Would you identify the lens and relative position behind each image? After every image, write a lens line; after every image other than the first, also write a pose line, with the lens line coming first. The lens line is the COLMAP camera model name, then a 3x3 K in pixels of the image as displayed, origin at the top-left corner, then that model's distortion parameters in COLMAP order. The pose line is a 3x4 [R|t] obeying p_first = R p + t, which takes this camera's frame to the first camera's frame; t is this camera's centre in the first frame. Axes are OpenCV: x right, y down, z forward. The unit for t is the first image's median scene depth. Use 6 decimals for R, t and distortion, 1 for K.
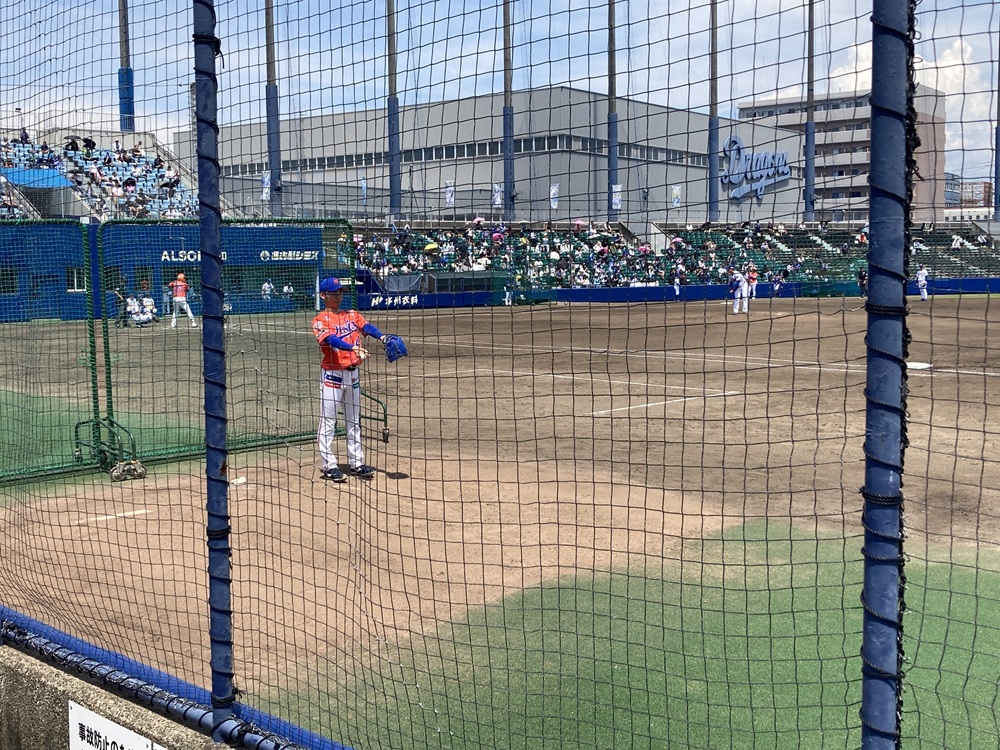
lens RADIAL K [[1241.3, 0, 500.0], [0, 1241.3, 375.0], [0, 0, 1]] dist [0.239905, -0.967733]
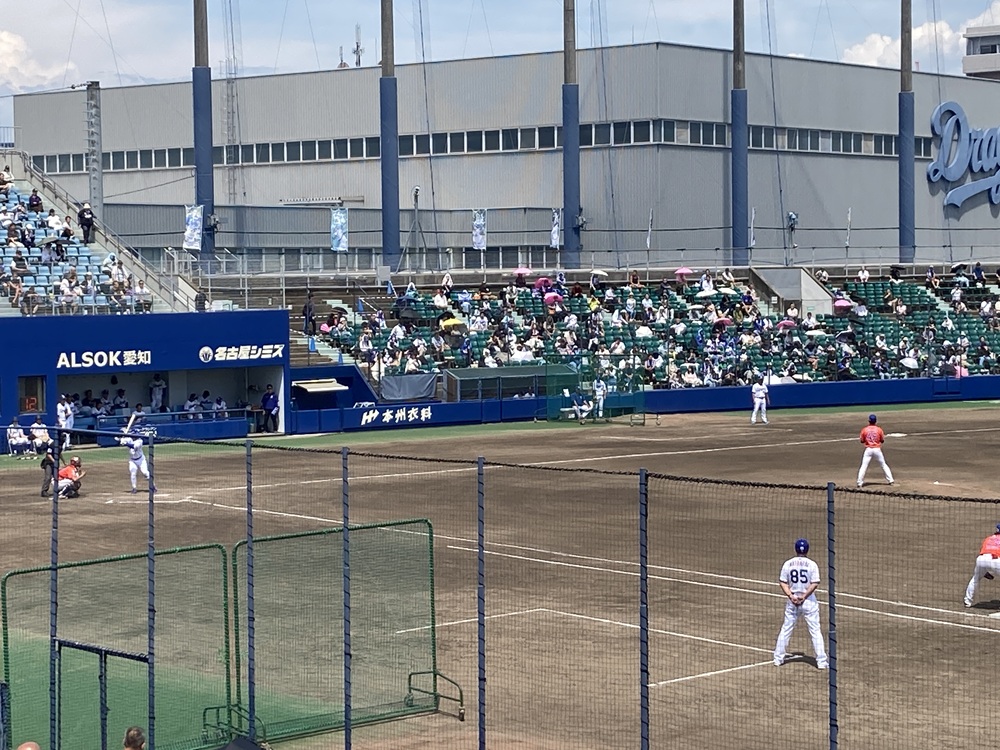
lens RADIAL K [[2332.2, 0, 500.0], [0, 2332.2, 375.0], [0, 0, 1]] dist [0.218294, -0.305904]
pose [[0.999723, 0.001040, -0.023531, -0.001088], [-0.001915, 0.999306, -0.037202, -0.027049], [0.023476, 0.037237, 0.999031, -0.170789]]
